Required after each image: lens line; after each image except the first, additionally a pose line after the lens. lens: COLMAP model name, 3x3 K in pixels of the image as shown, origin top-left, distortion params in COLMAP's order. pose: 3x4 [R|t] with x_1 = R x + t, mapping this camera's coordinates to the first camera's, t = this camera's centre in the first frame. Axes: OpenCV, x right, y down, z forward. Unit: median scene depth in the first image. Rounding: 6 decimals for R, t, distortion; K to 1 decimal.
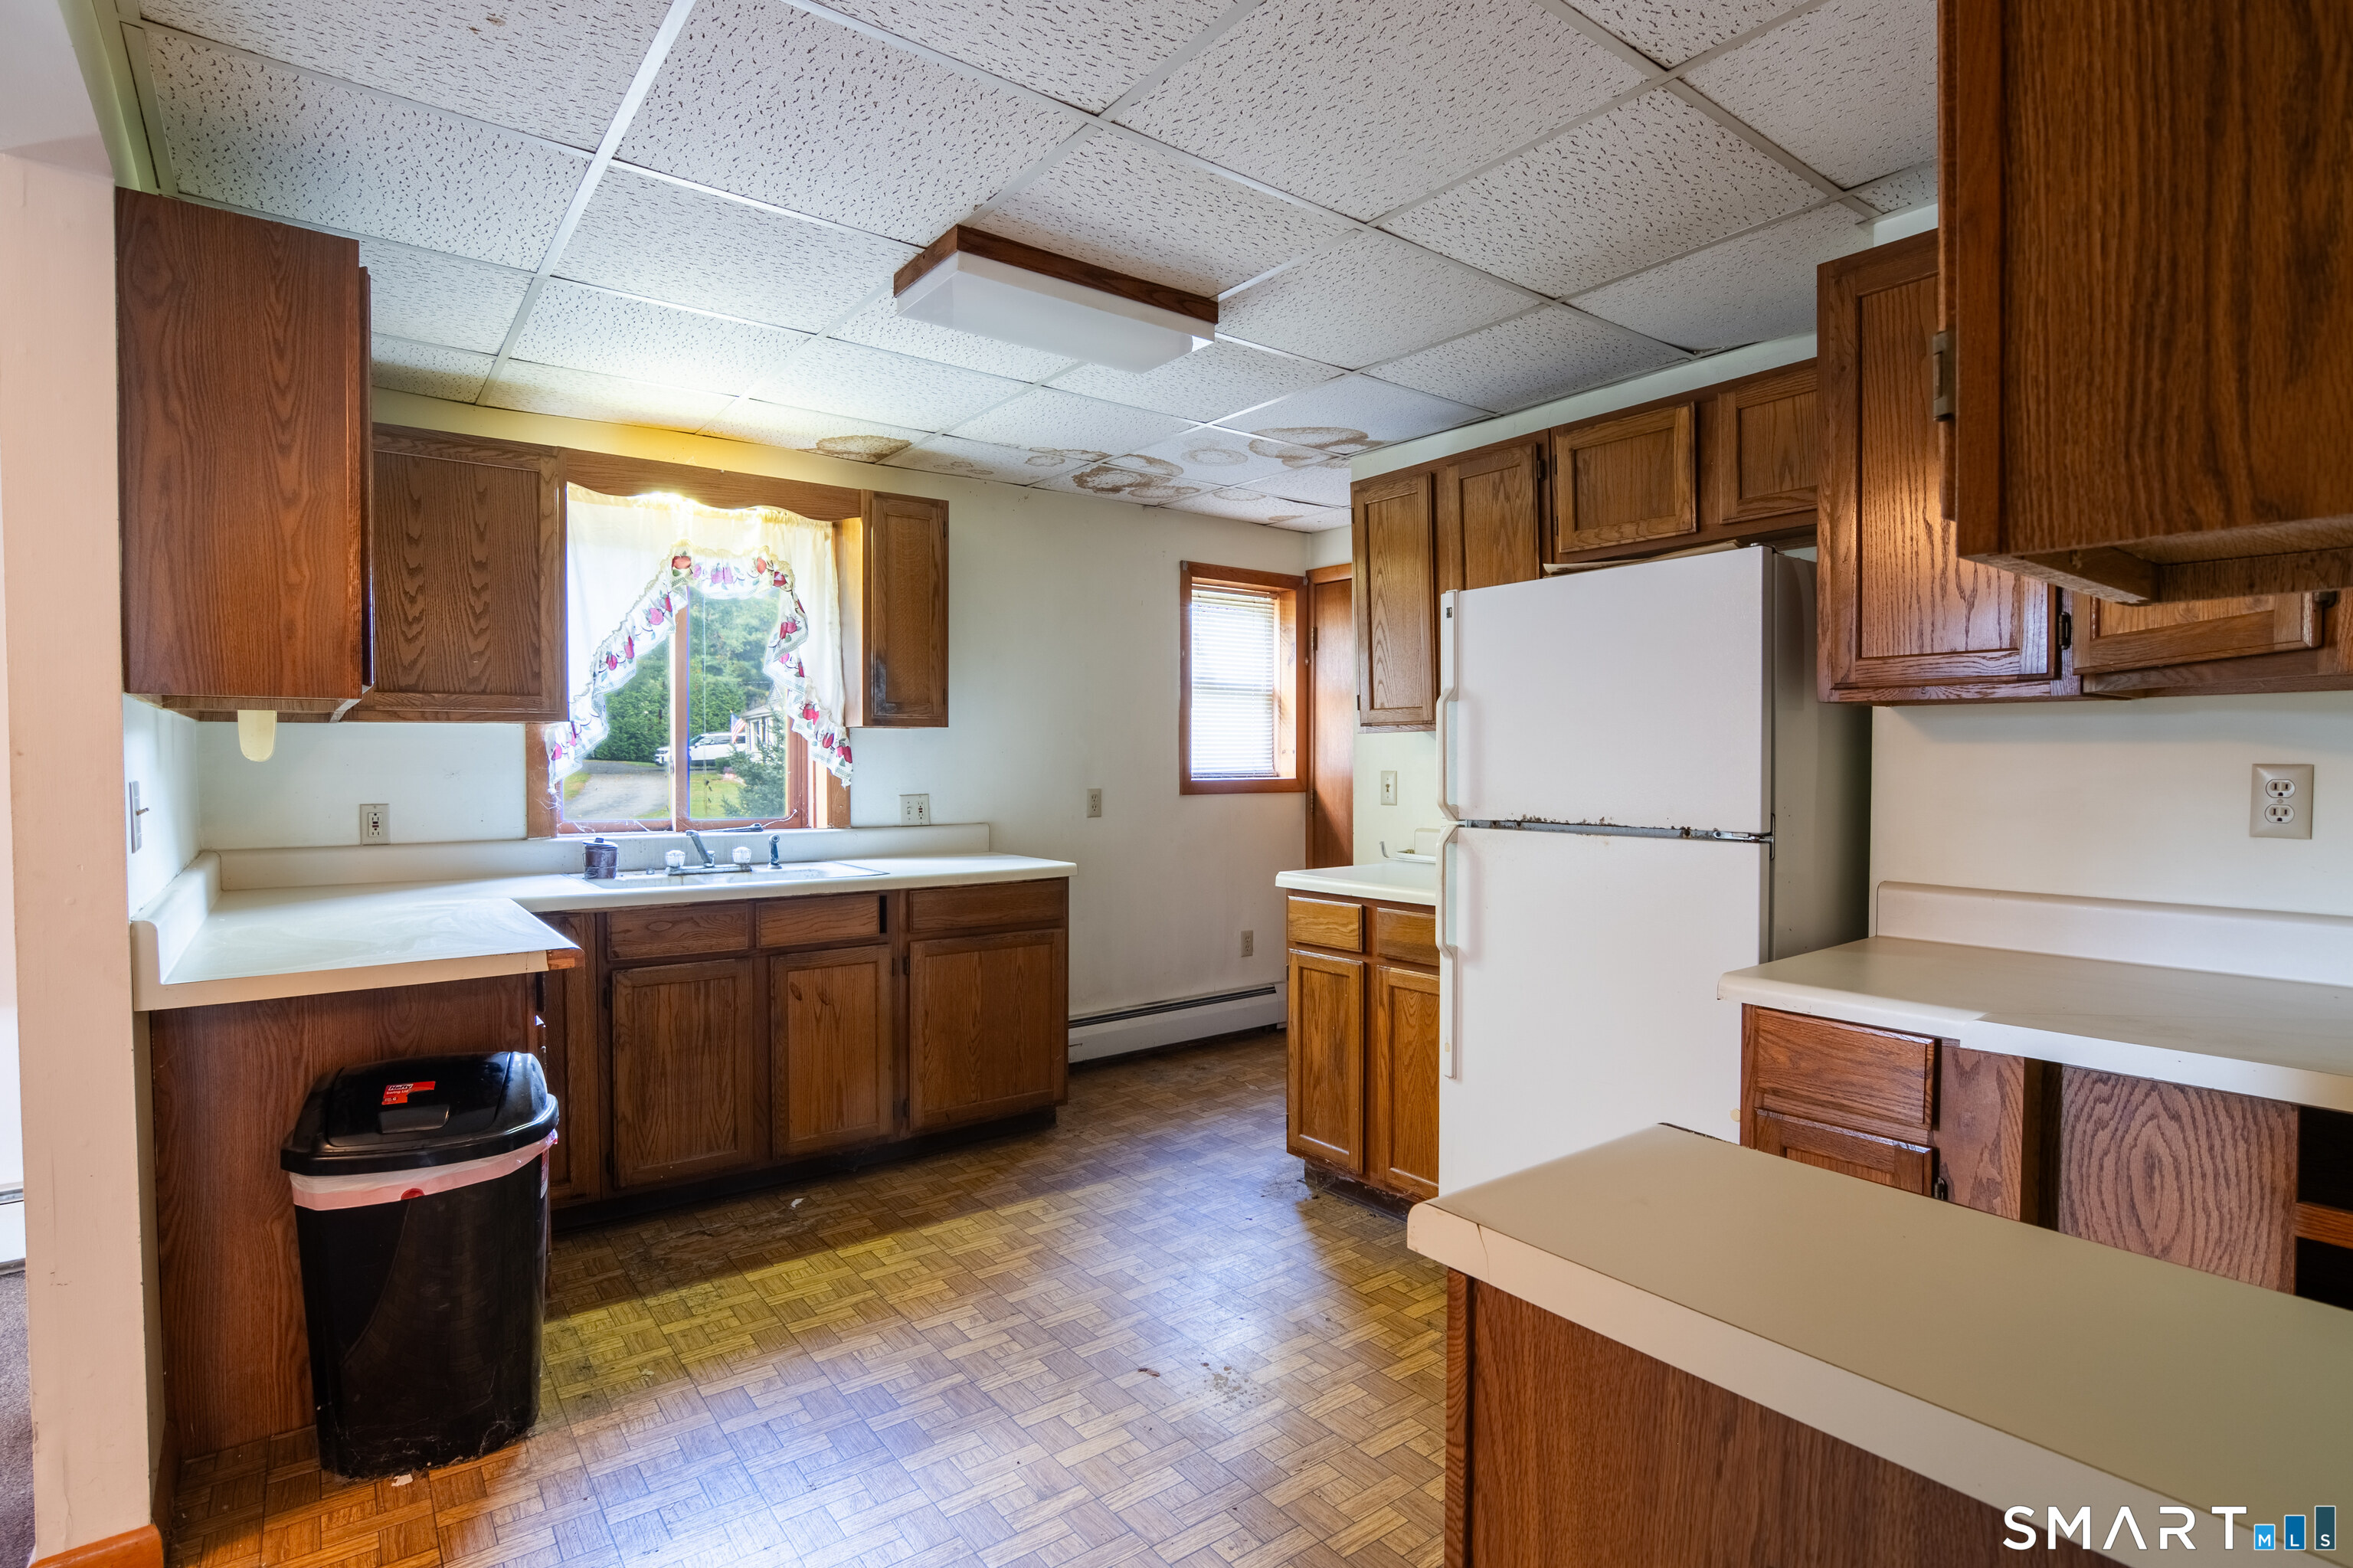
lens RADIAL K [[1146.4, 0, 1175.4], [0, 1146.4, 777.9], [0, 0, 1]] dist [-0.000124, -0.000062]
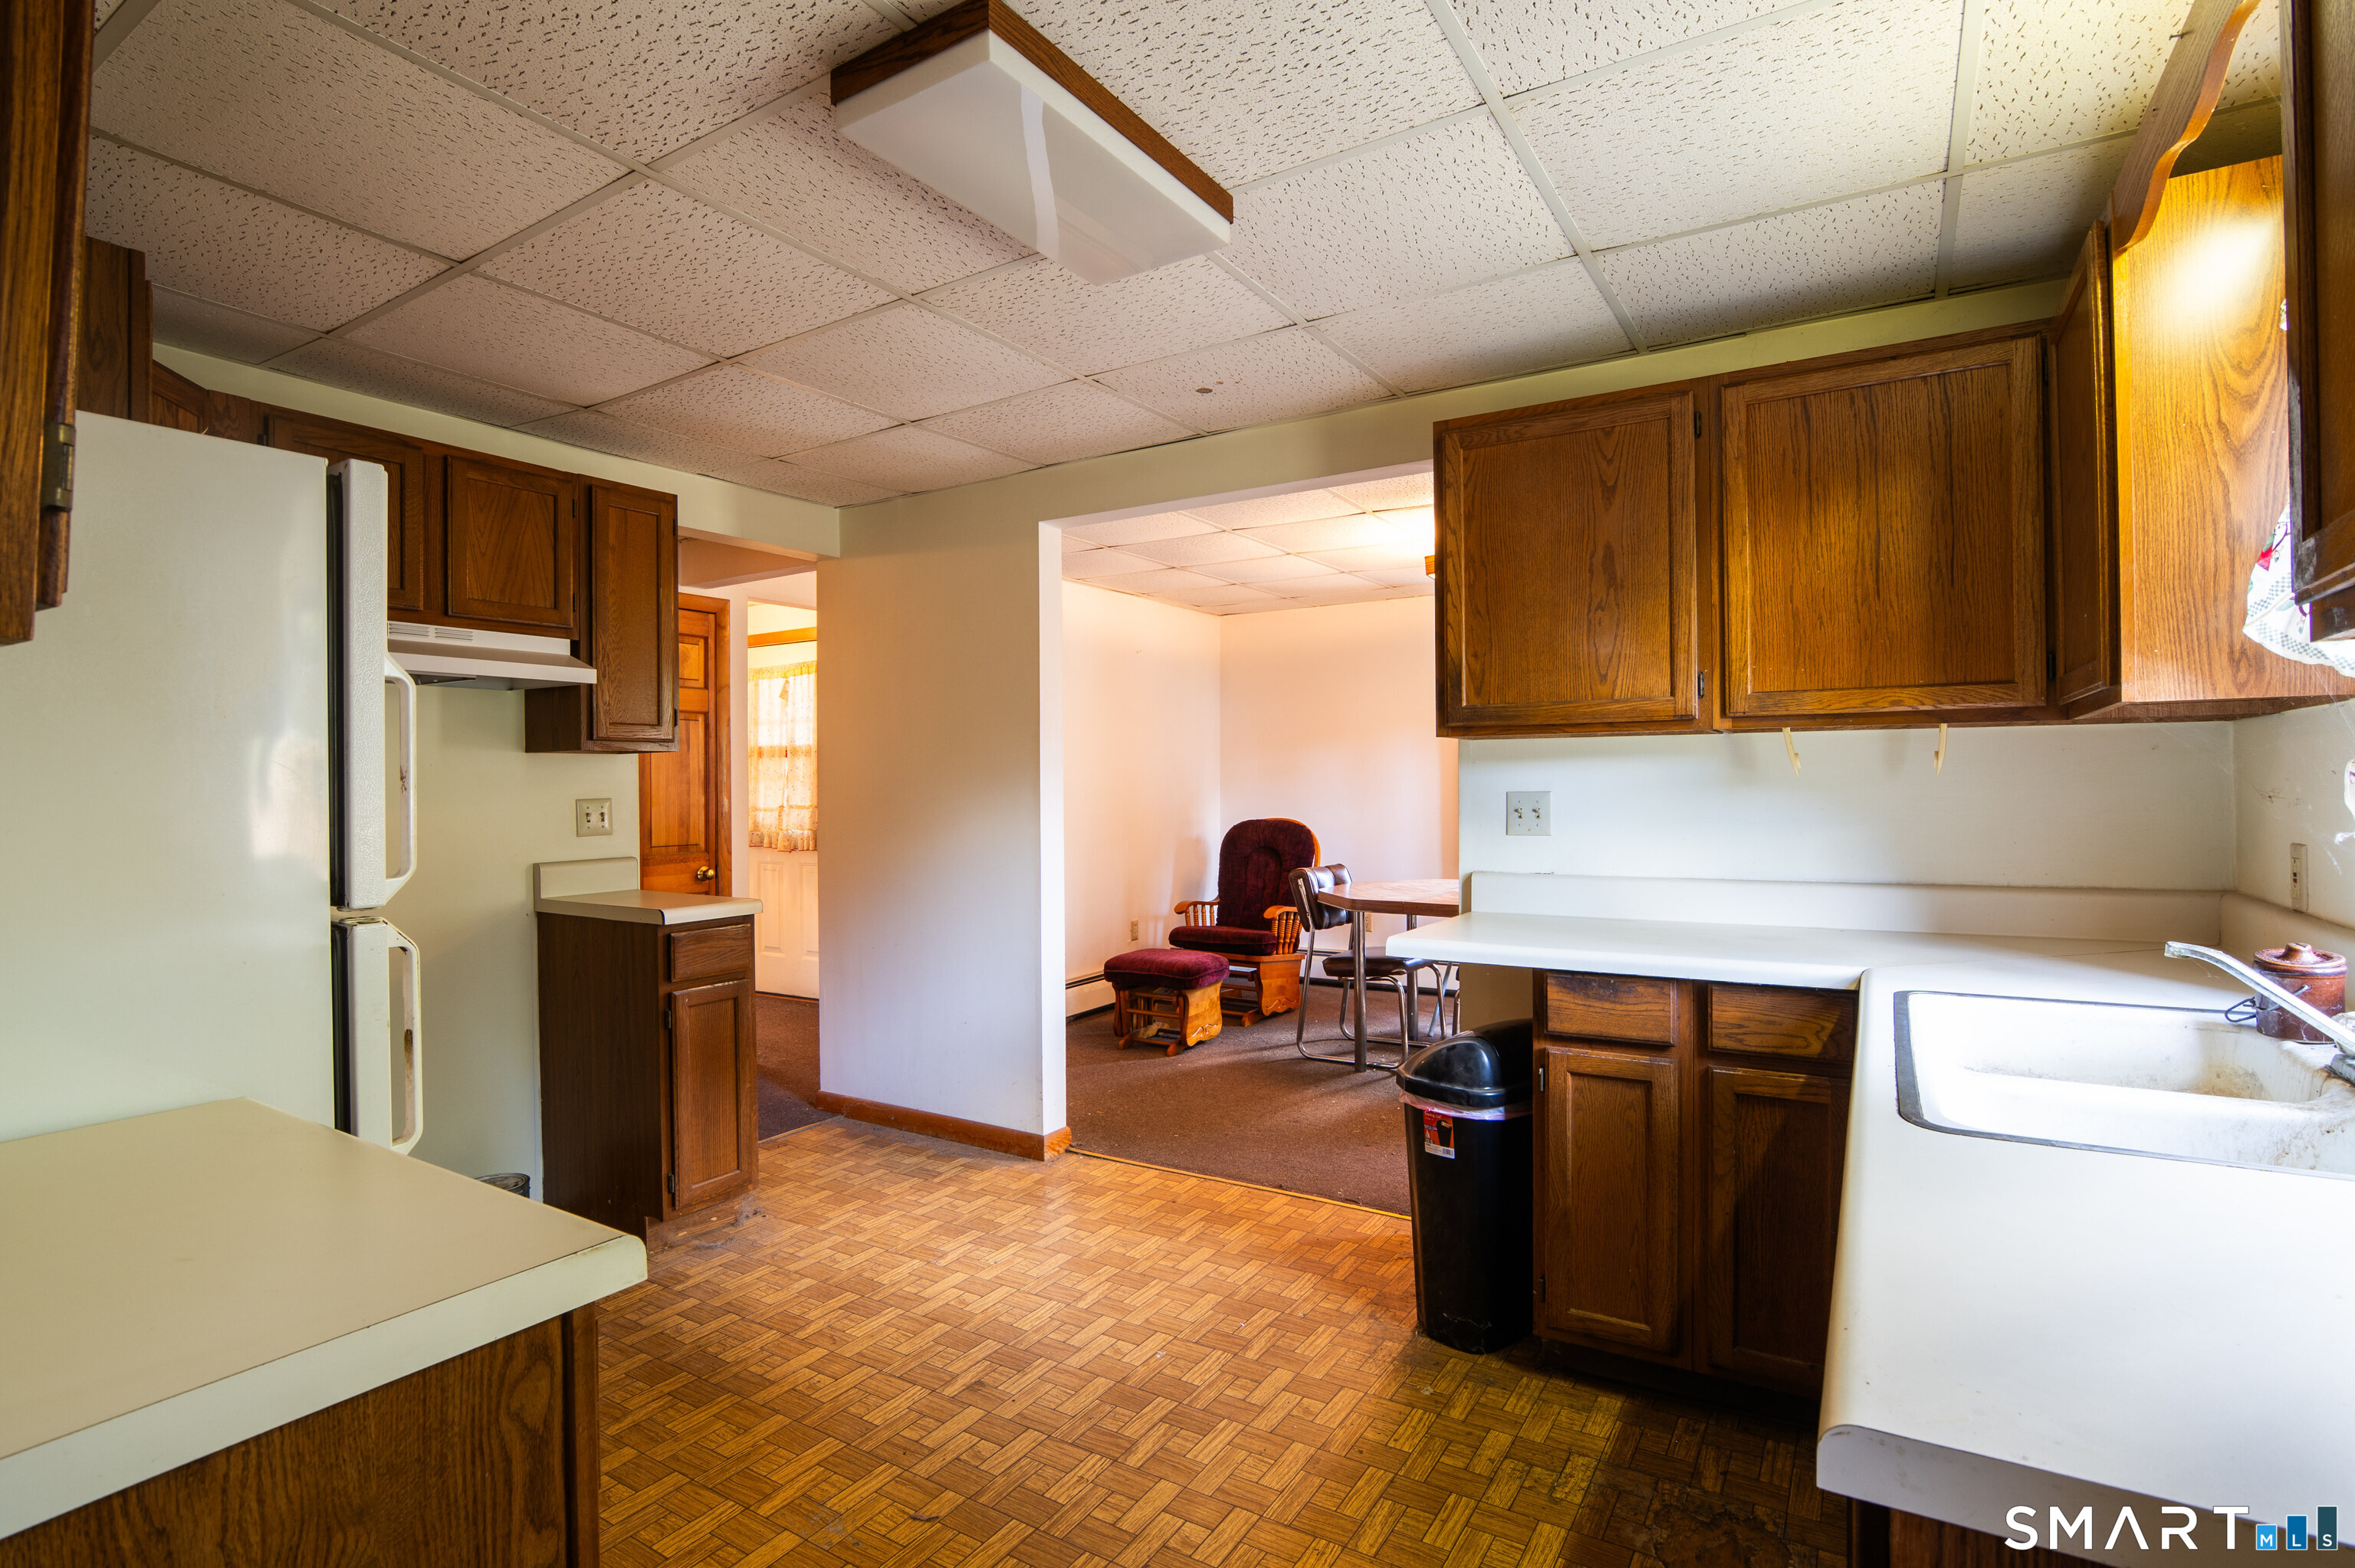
lens RADIAL K [[1147.2, 0, 1171.6], [0, 1147.2, 780.2], [0, 0, 1]] dist [-0.000124, -0.000062]
pose [[-0.937199, 0.003872, -0.348773, 0.096323], [0.001178, 0.999968, 0.007938, -0.023573], [0.348793, 0.007029, -0.937174, 1.829456]]
